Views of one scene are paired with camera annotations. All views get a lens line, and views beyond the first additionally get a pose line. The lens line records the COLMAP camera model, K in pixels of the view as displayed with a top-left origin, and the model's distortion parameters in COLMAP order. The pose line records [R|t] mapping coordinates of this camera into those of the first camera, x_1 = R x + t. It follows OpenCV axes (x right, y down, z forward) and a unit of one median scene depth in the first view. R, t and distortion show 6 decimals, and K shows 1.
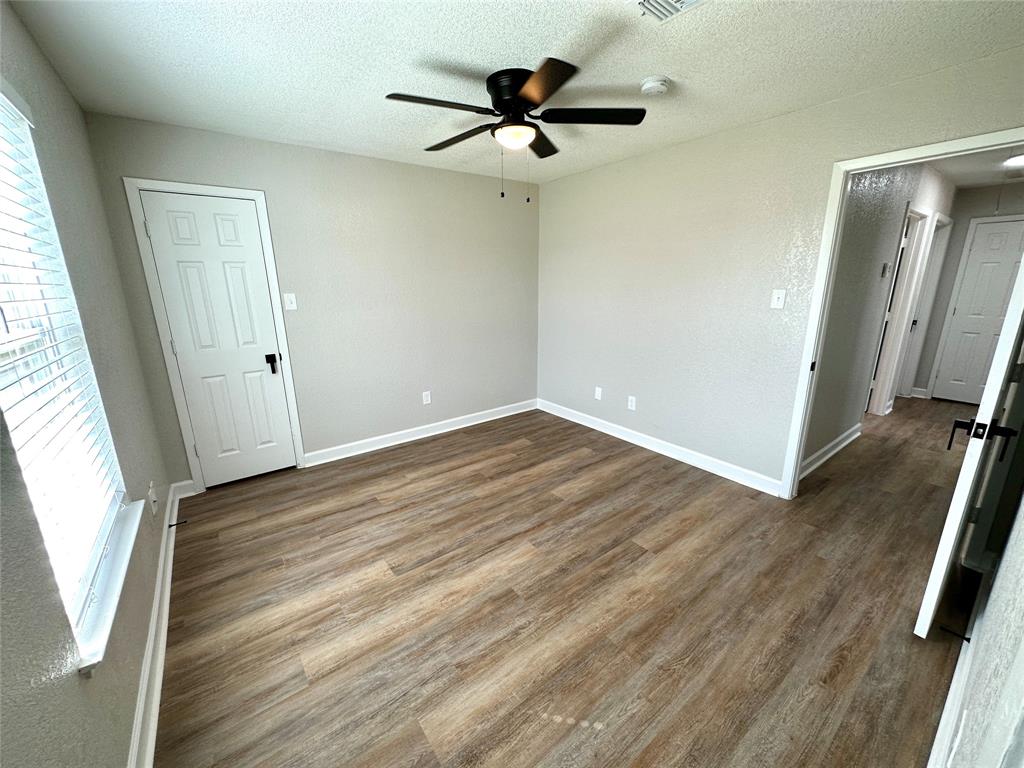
lens RADIAL K [[407.8, 0, 512.6], [0, 407.8, 383.7], [0, 0, 1]] dist [-0.001721, 0.000312]
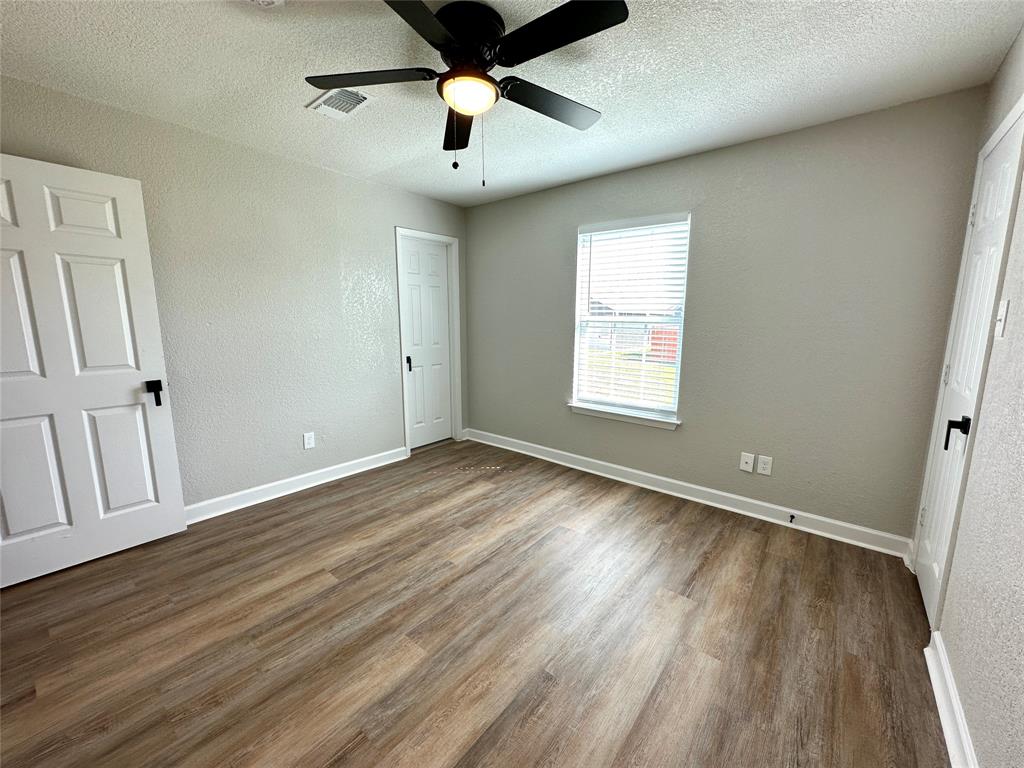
lens RADIAL K [[407.8, 0, 512.6], [0, 407.8, 383.7], [0, 0, 1]] dist [-0.001721, 0.000312]
pose [[-0.971454, 0.044008, -0.233112, 0.102334], [-0.053712, 0.916321, 0.396826, -0.329030], [0.231069, 0.398019, -0.887800, 1.504973]]
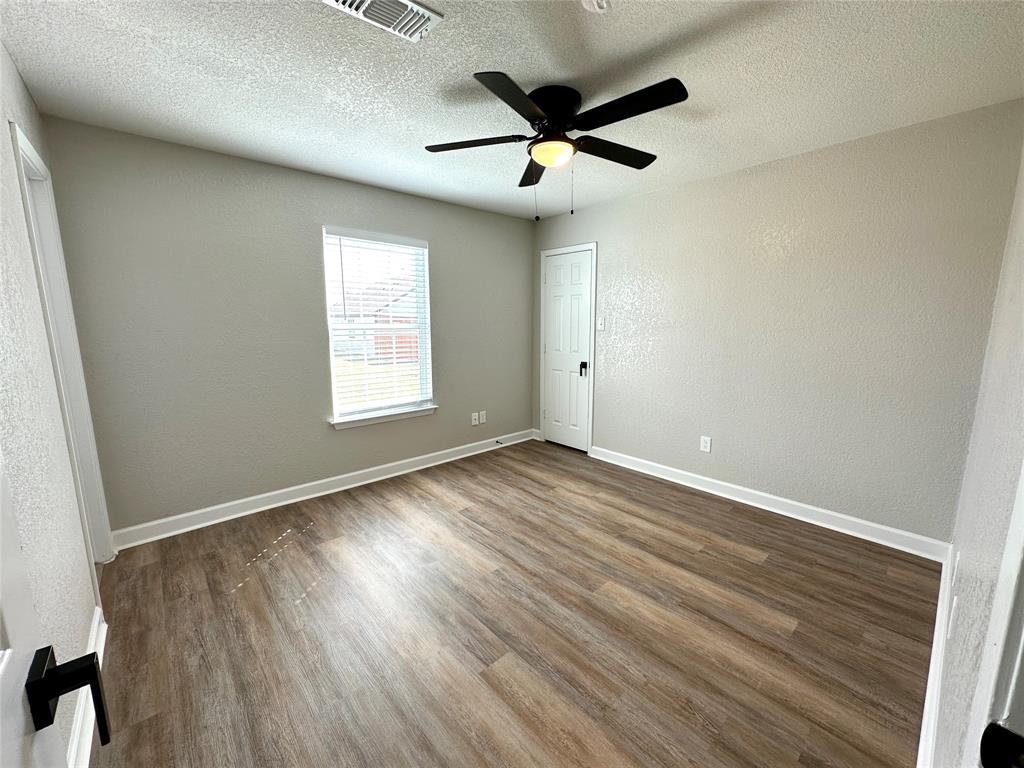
lens RADIAL K [[407.8, 0, 512.6], [0, 407.8, 383.7], [0, 0, 1]] dist [-0.001721, 0.000312]
pose [[0.086088, 0.166485, -0.982279, 0.817988], [-0.247398, 0.958630, 0.140794, -0.153263], [0.965082, 0.230893, 0.123715, 0.717071]]
